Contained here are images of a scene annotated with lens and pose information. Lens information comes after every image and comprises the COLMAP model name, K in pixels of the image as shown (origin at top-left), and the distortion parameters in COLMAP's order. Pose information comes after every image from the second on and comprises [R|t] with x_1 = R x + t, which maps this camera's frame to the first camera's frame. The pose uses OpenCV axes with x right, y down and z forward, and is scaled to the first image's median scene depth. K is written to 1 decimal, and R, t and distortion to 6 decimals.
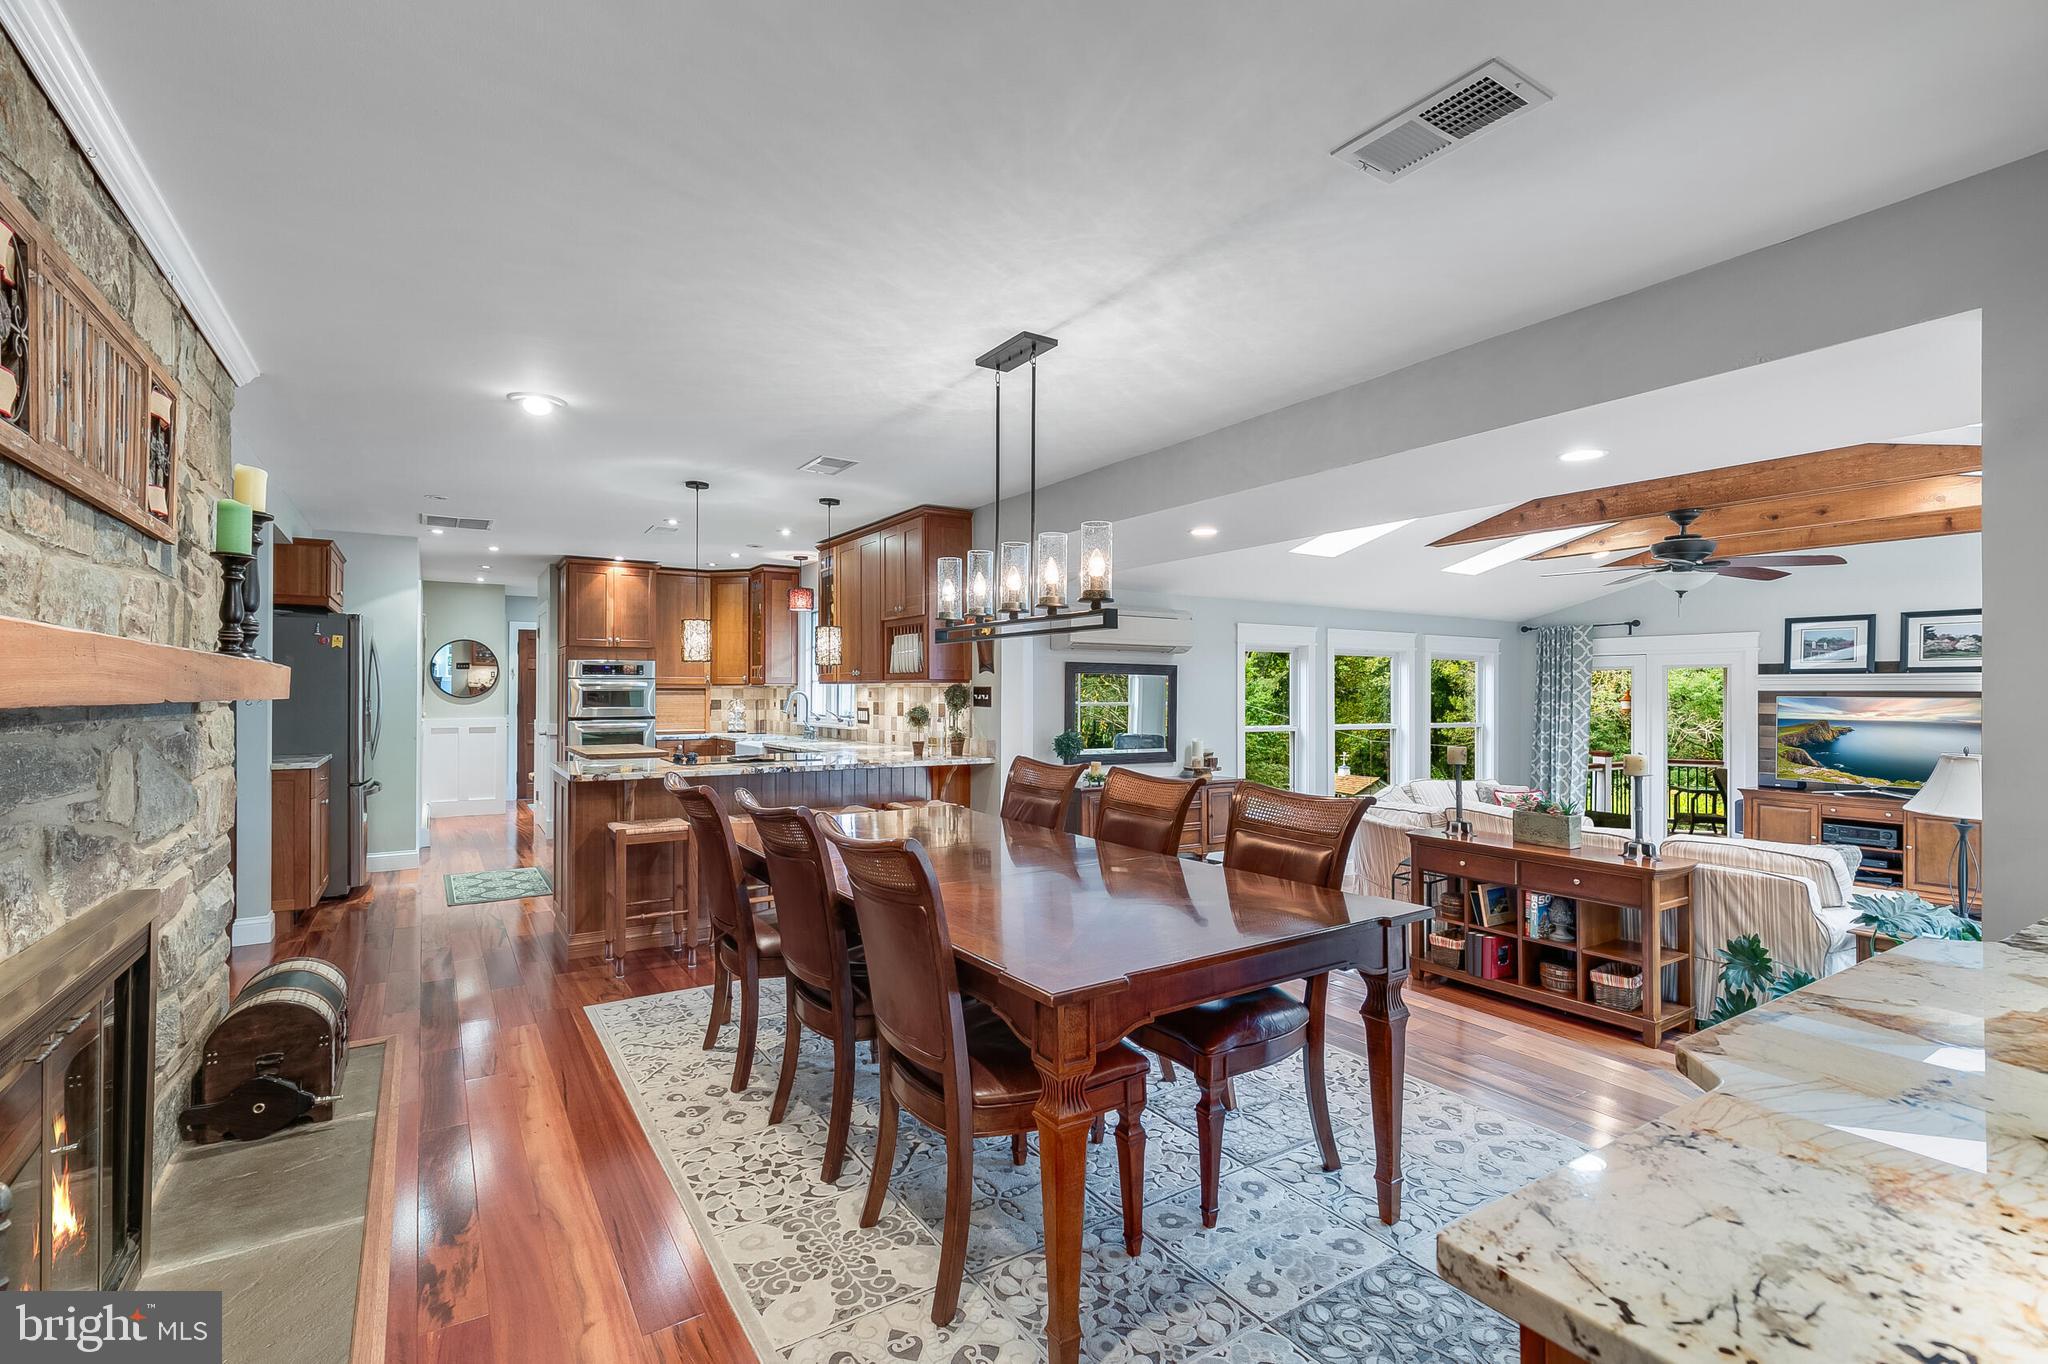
lens RADIAL K [[926.5, 0, 1016.9], [0, 926.5, 687.6], [0, 0, 1]] dist [0.007633, -0.000441]
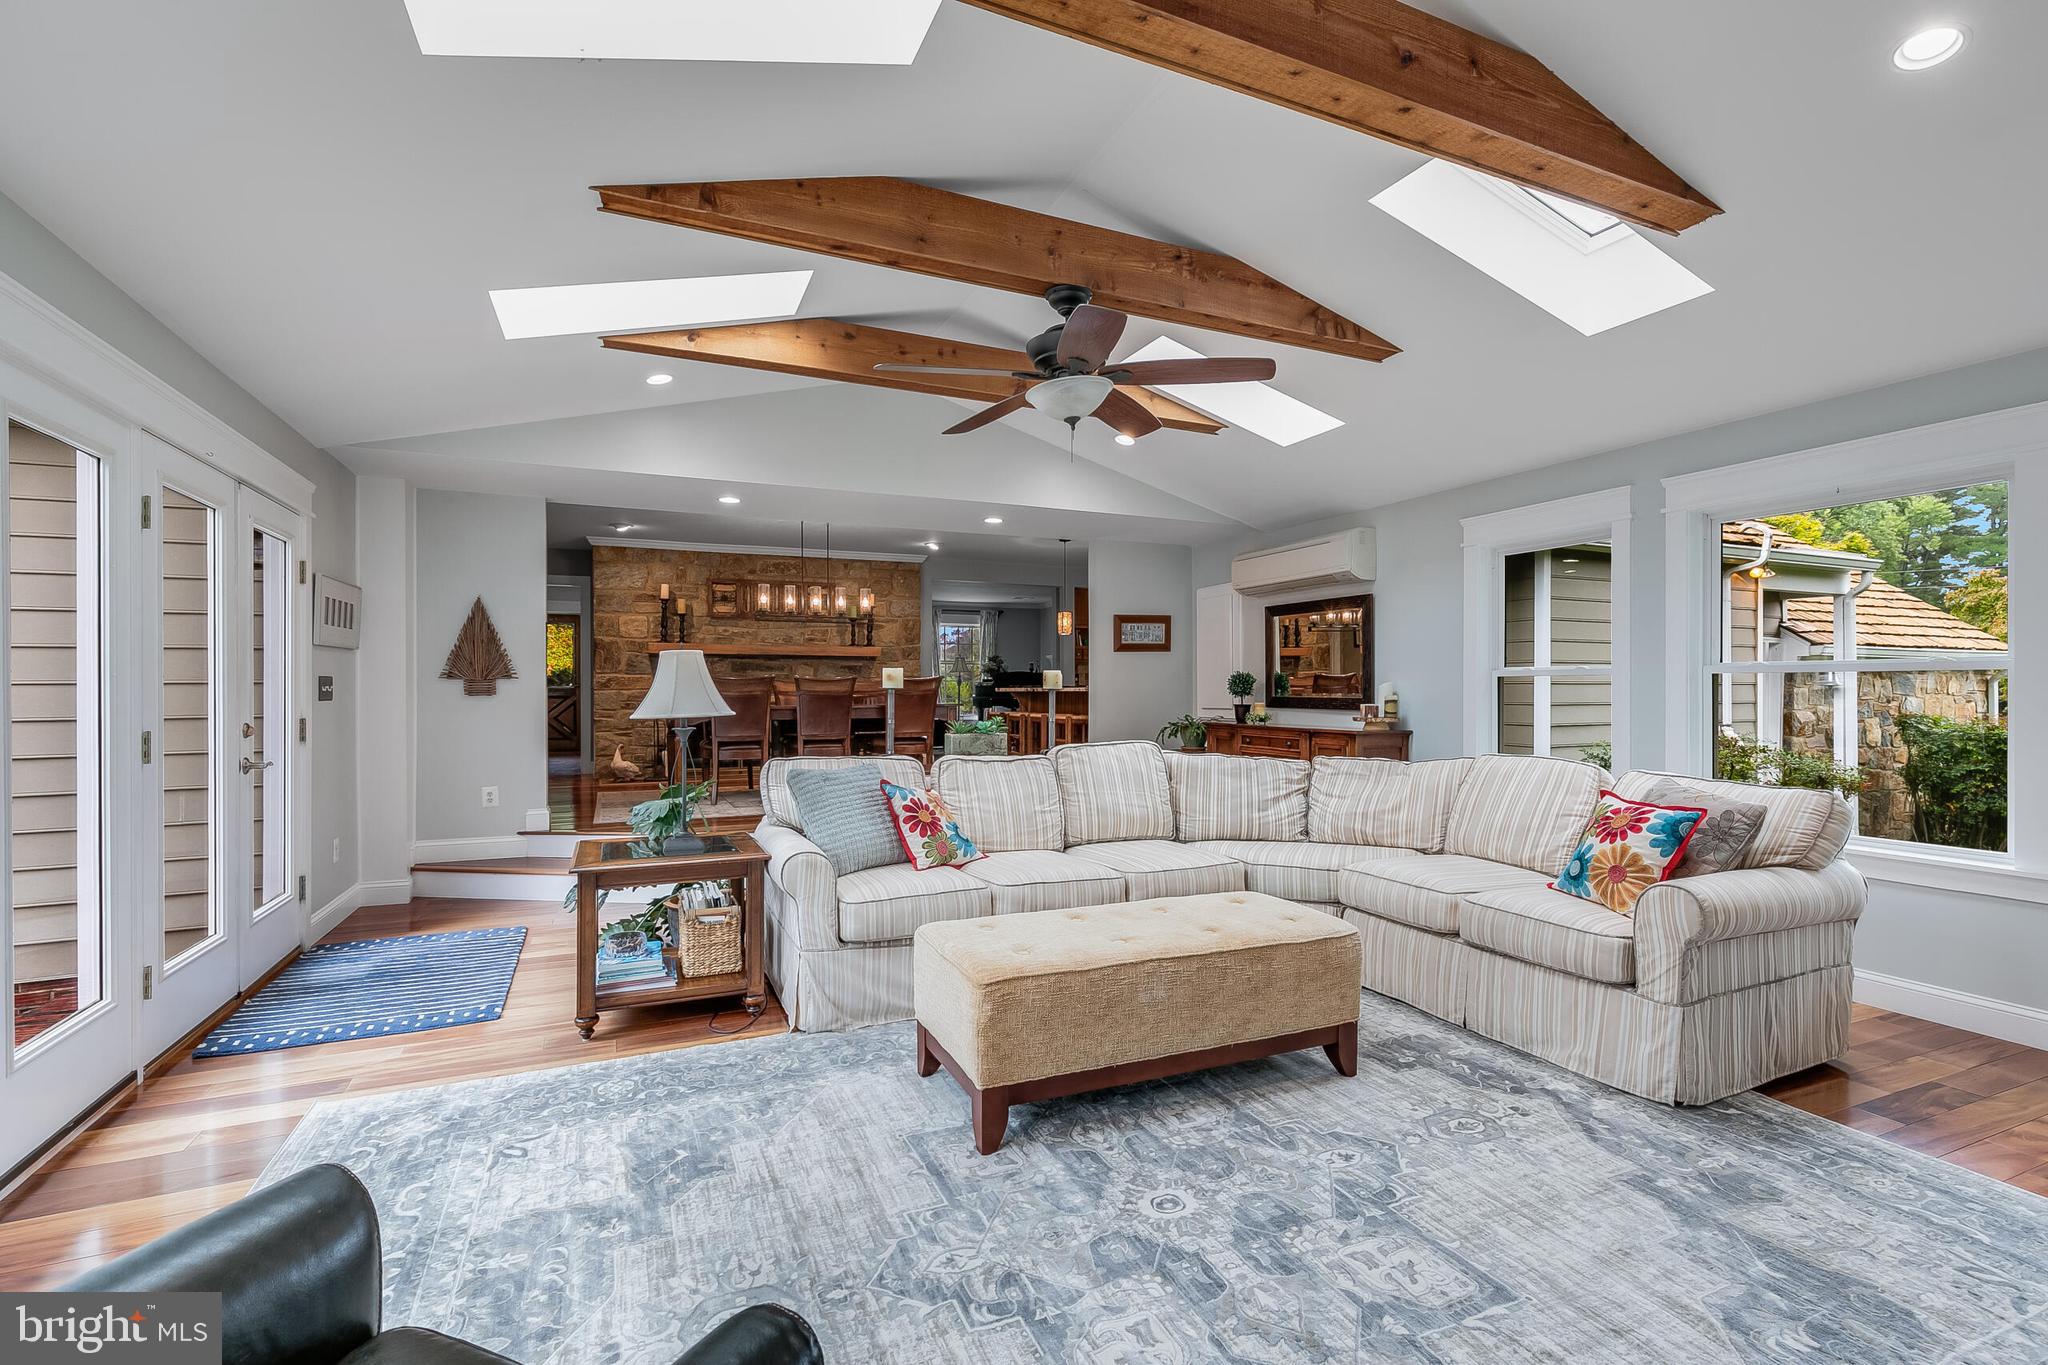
lens RADIAL K [[914.1, 0, 1024.0], [0, 914.1, 682.5], [0, 0, 1]] dist [0.002613, 0.000006]
pose [[-0.140595, -0.012042, -0.989994, 1.296596], [0.006082, 0.999897, -0.013026, 0.081006], [0.990049, -0.007852, -0.140507, 1.023434]]
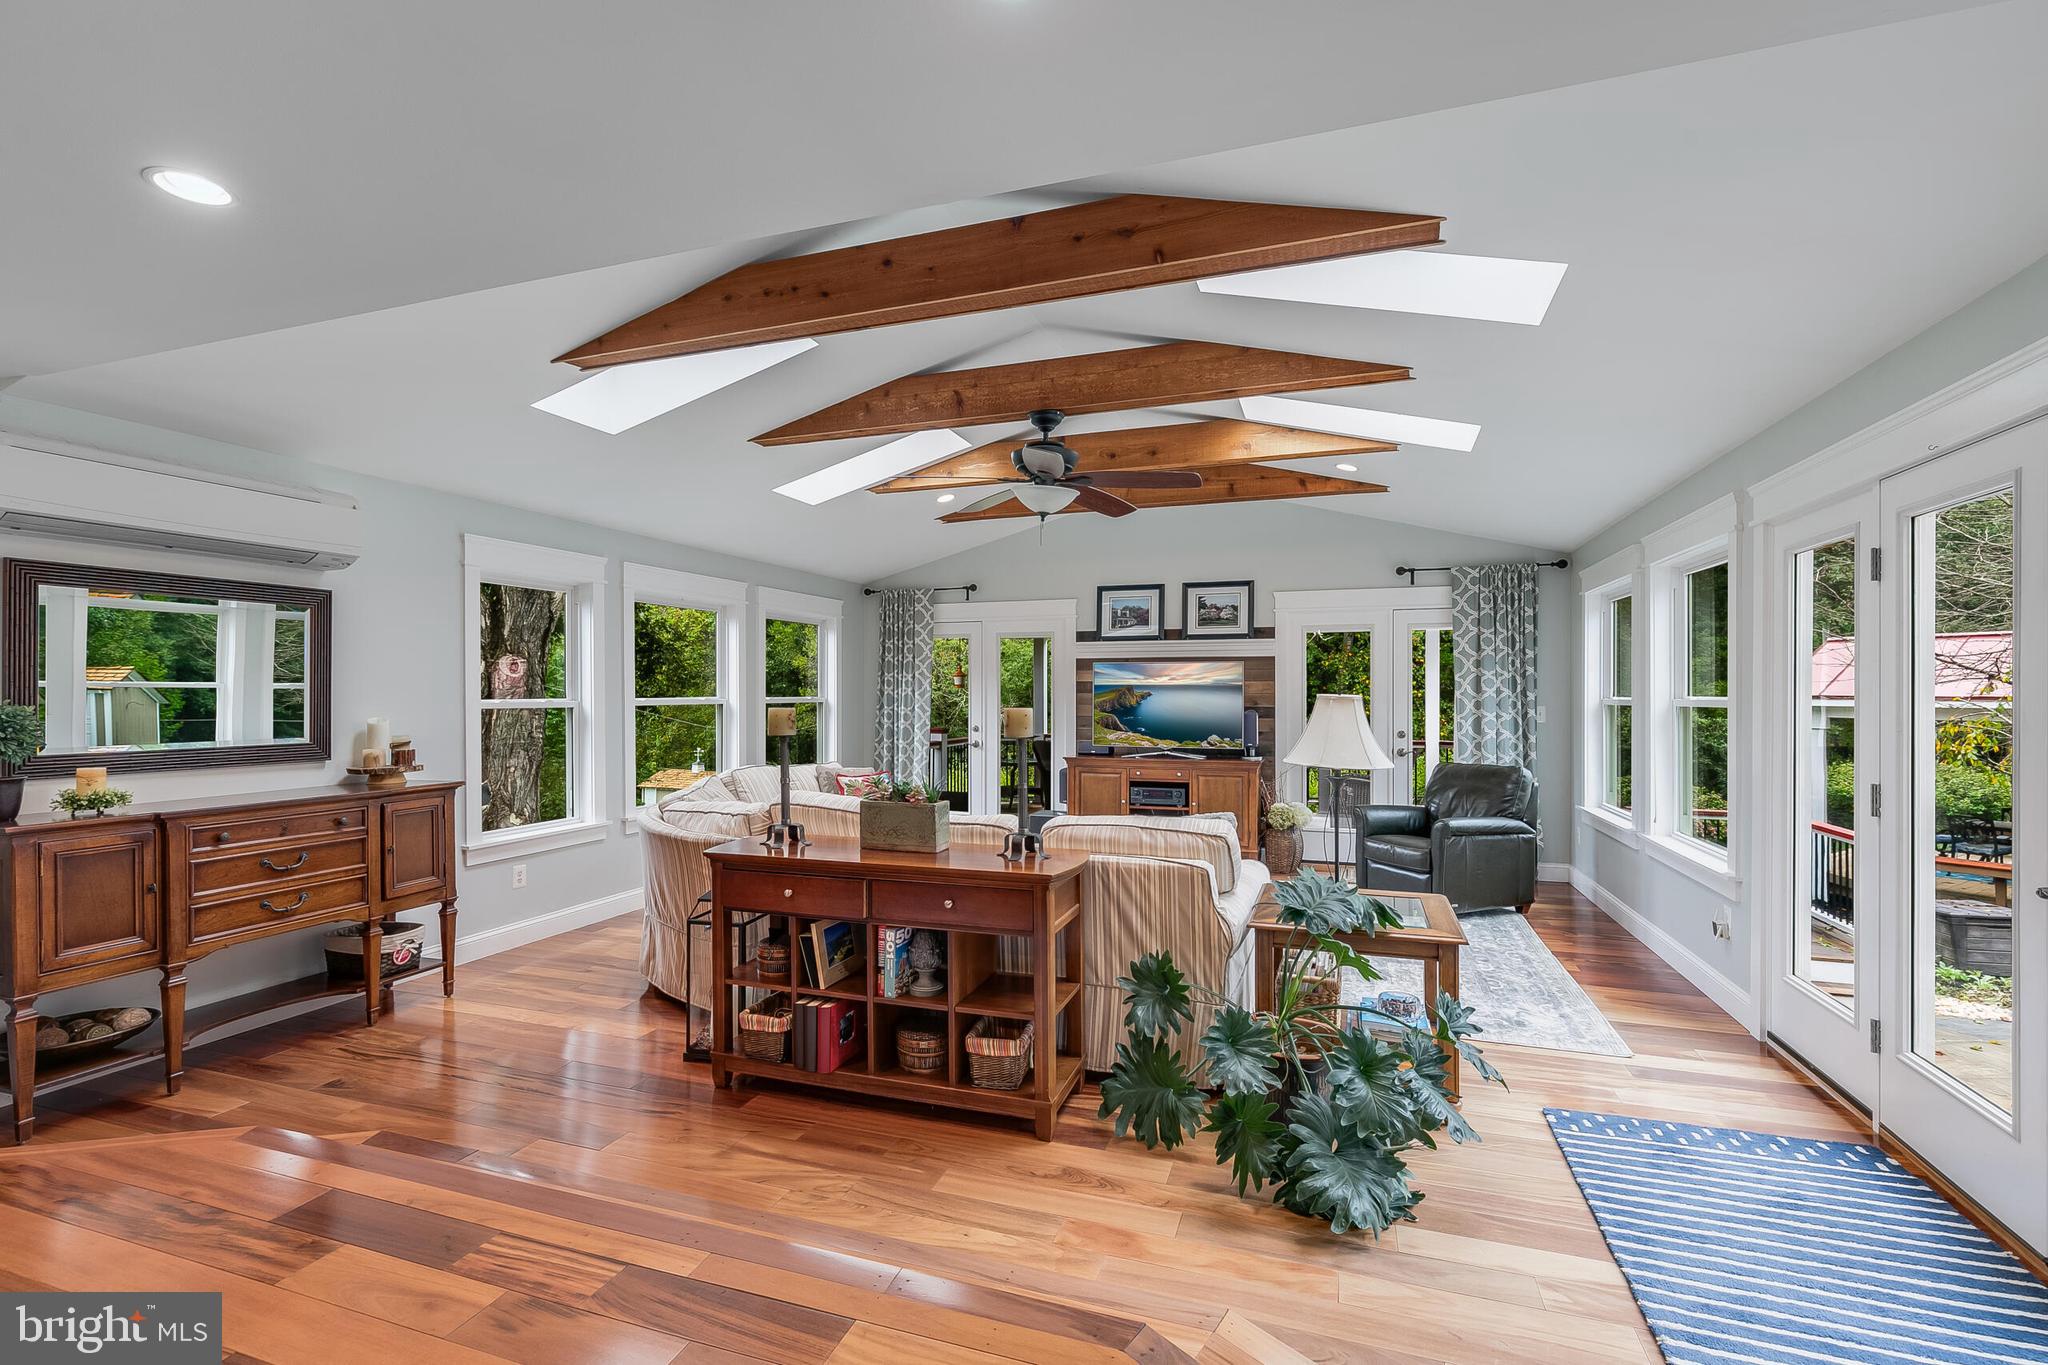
lens RADIAL K [[926.5, 0, 1016.9], [0, 926.5, 688.1], [0, 0, 1]] dist [0.007633, -0.000441]
pose [[0.786951, -0.003511, 0.617005, 0.192879], [0.001504, 0.999992, 0.003772, 0.044319], [-0.617014, -0.002040, 0.786950, 0.369275]]
